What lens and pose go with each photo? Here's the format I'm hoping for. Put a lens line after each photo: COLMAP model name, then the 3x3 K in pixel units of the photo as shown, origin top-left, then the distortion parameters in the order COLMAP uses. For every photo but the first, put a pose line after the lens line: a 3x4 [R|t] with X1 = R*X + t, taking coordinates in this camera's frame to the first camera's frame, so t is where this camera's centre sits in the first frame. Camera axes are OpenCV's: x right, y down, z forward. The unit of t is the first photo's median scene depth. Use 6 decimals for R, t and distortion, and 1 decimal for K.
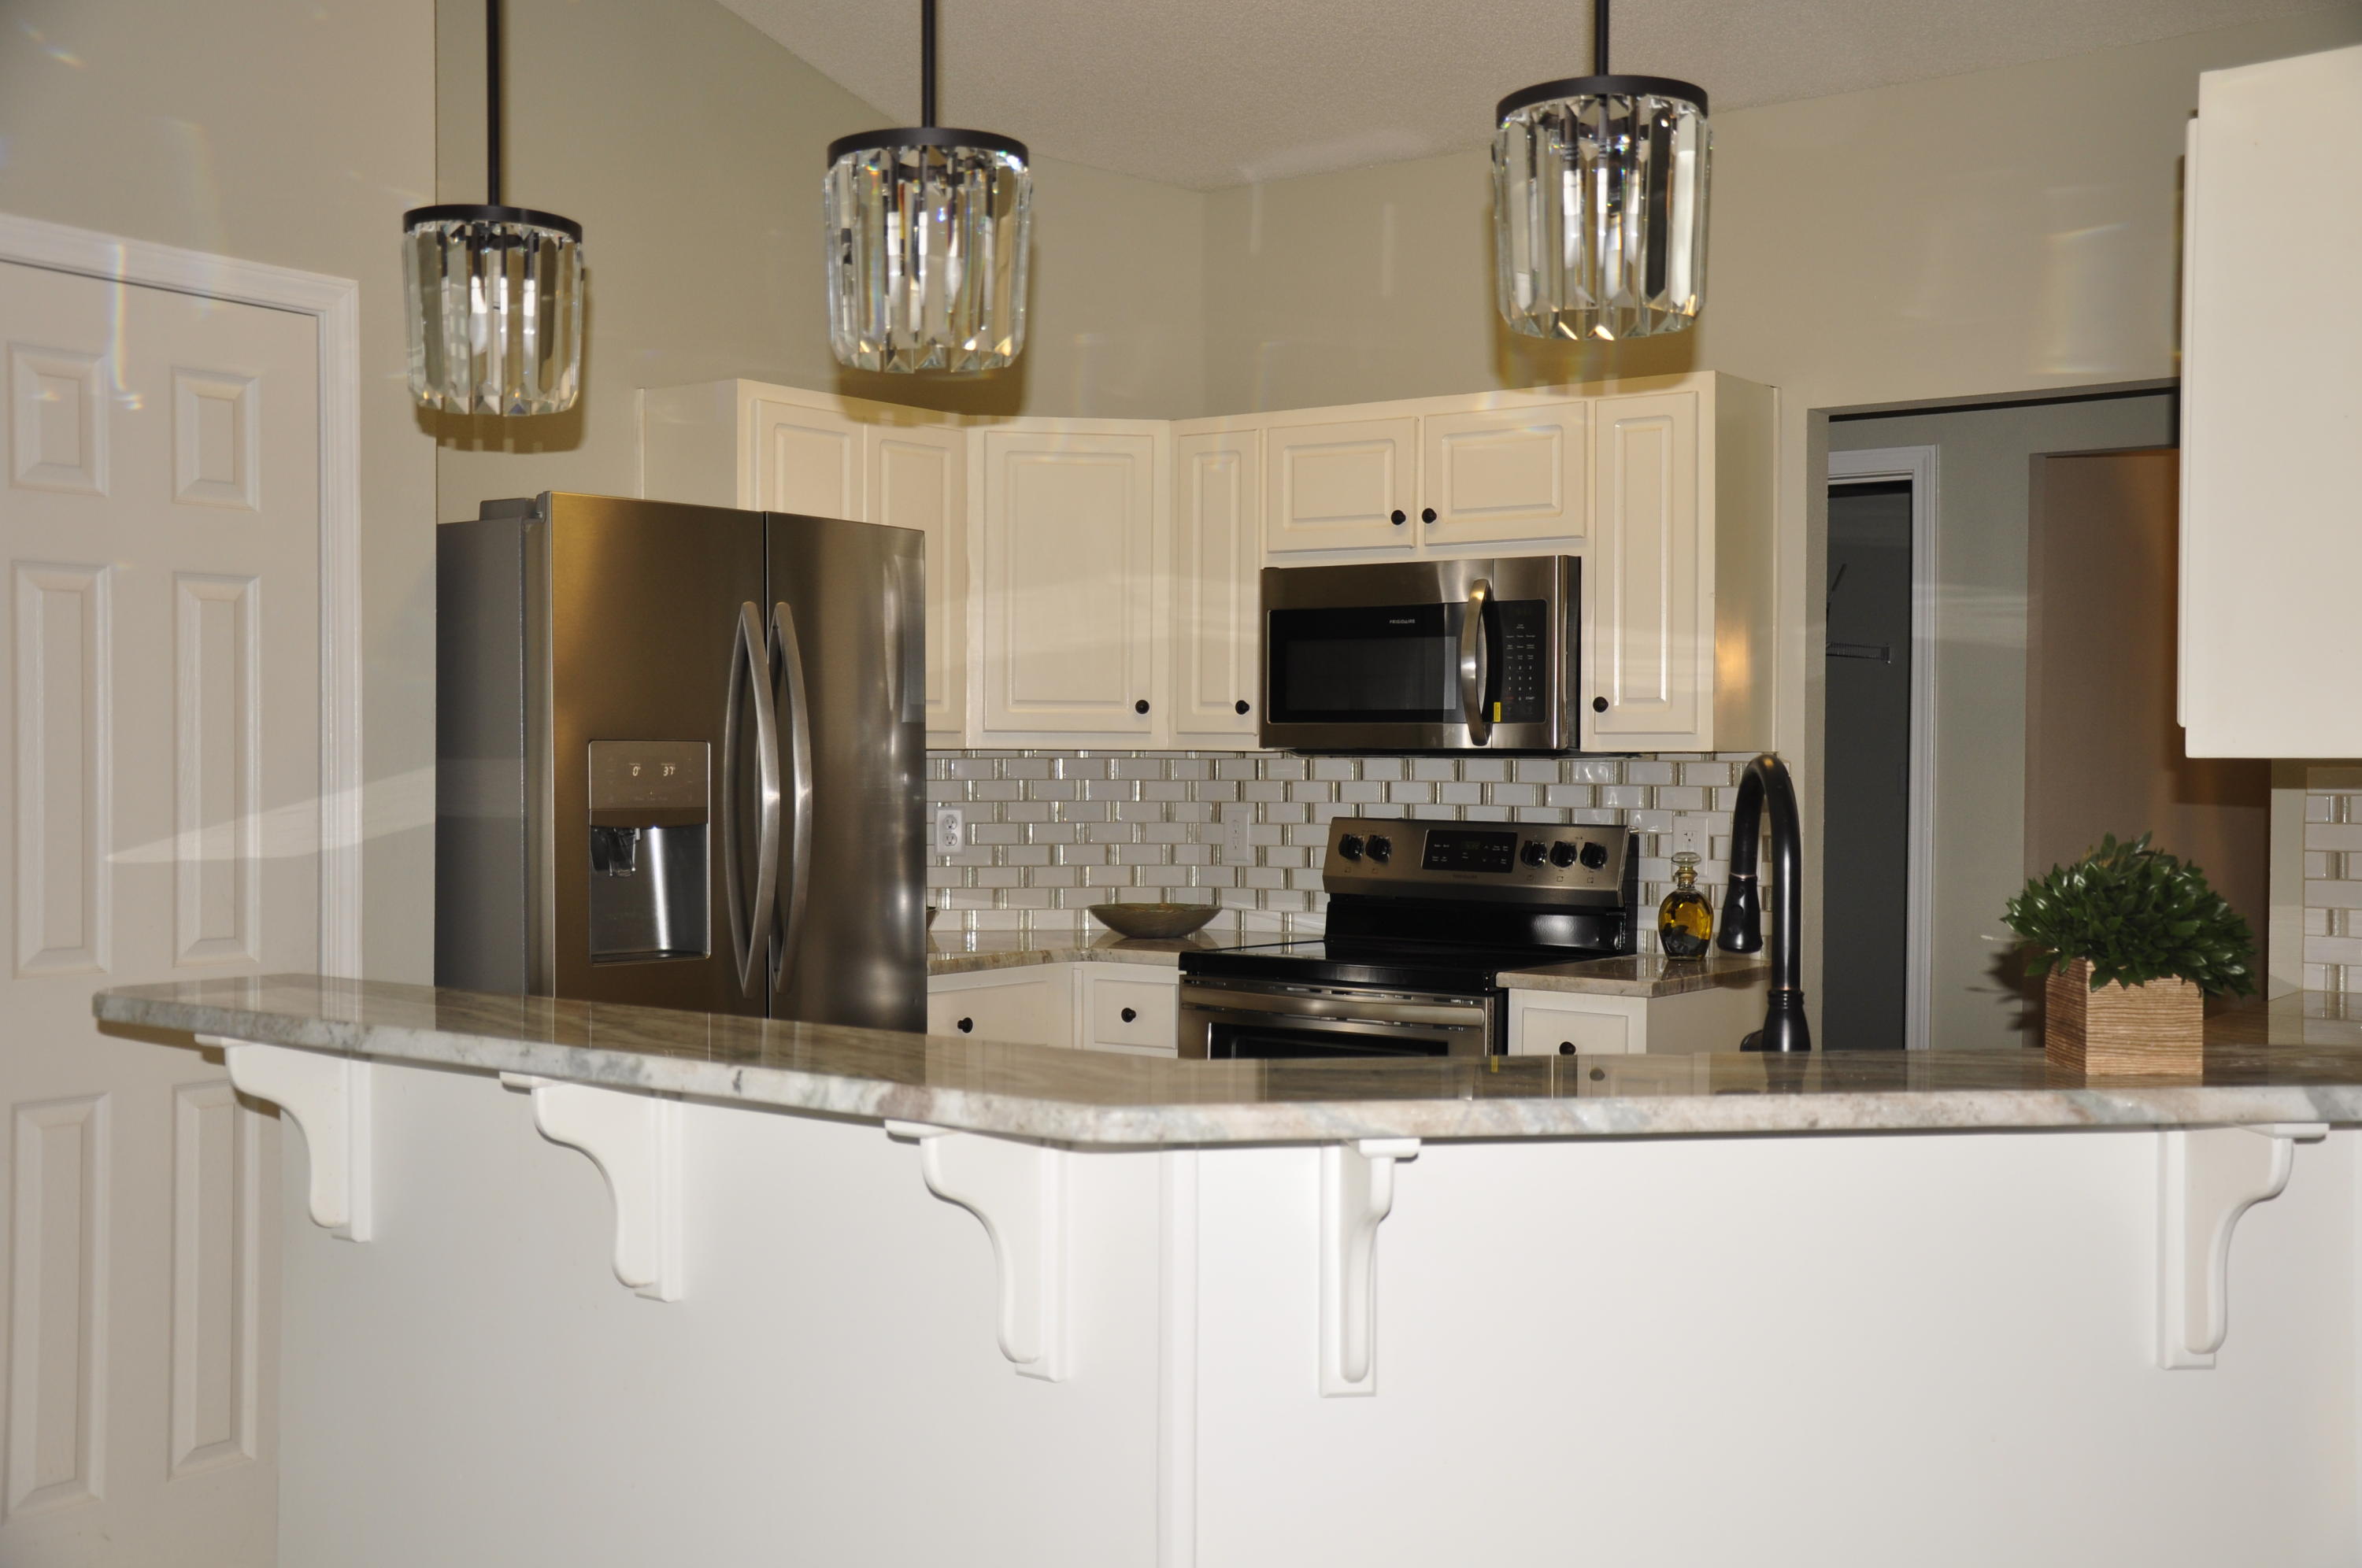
lens RADIAL K [[2590.8, 0, 1173.5], [0, 2590.8, 780.9], [0, 0, 1]] dist [0.037473, 0.000000]
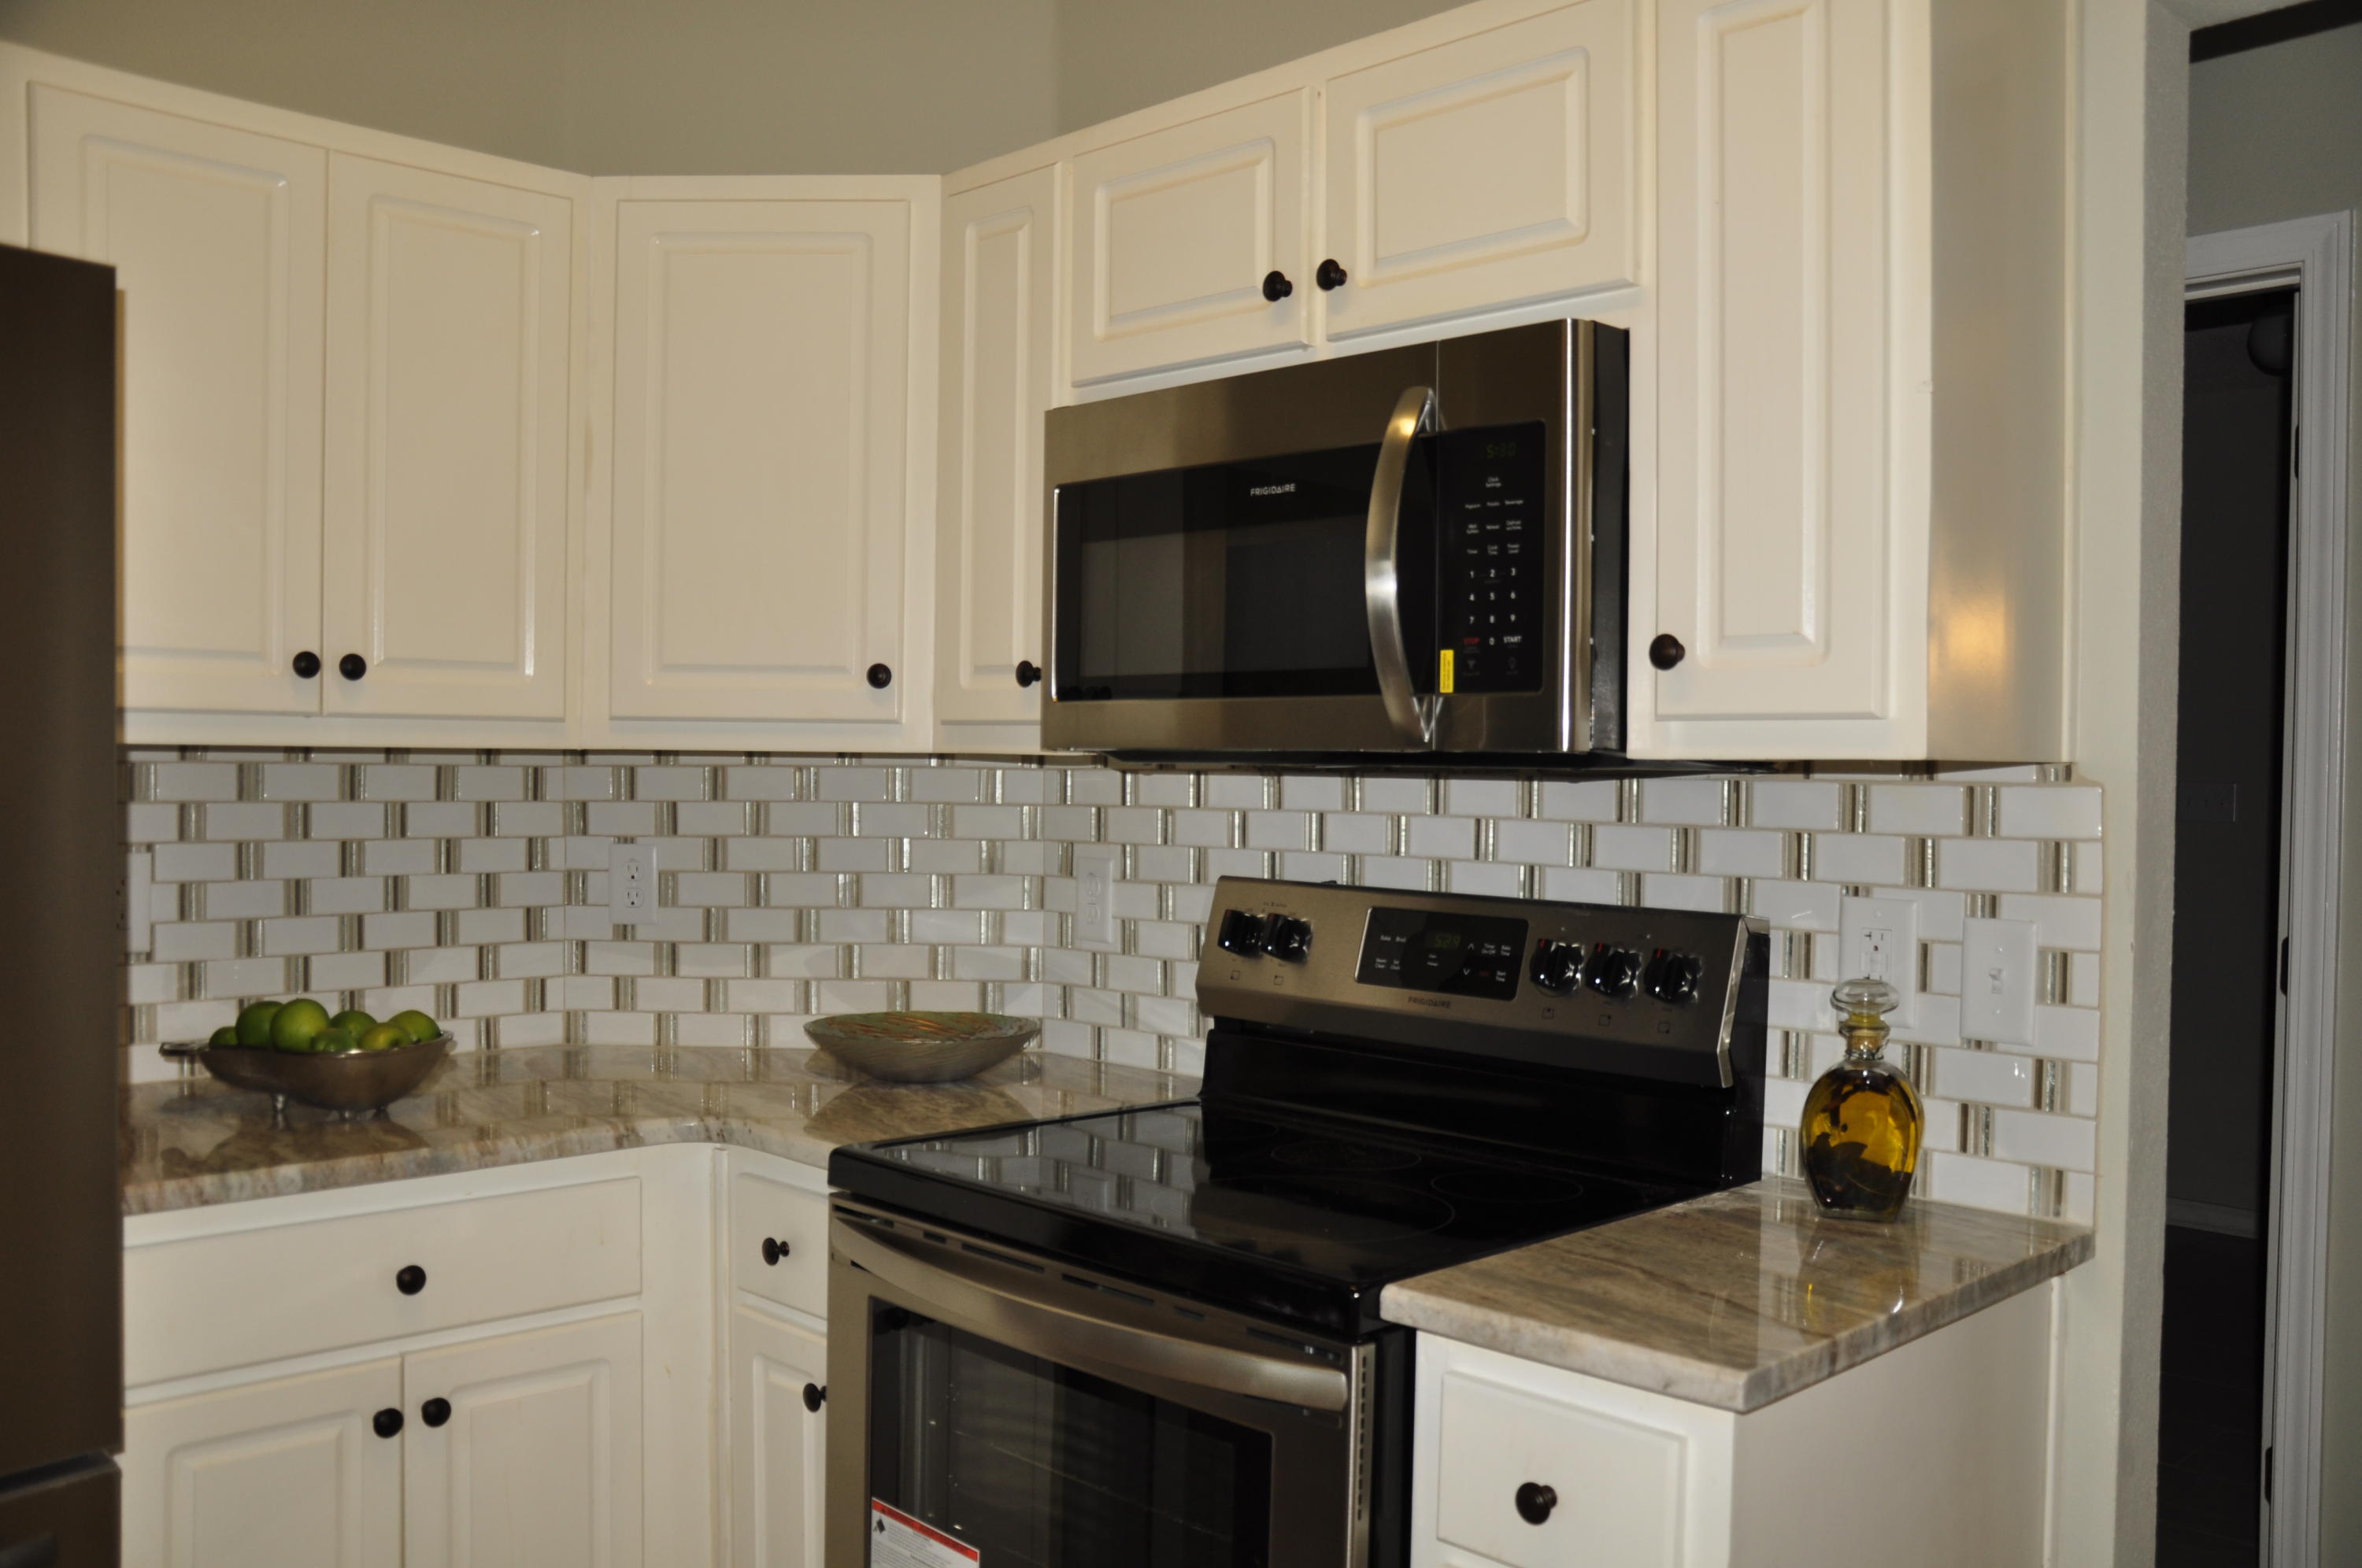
lens RADIAL K [[1948.6, 0, 1195.3], [0, 1948.6, 788.6], [0, 0, 1]] dist [-0.130042, 0.117411]
pose [[0.986750, 0.008406, -0.162029, 0.129988], [-0.008158, 0.999964, 0.002196, -0.005931], [0.162041, -0.000845, 0.986784, 0.620723]]
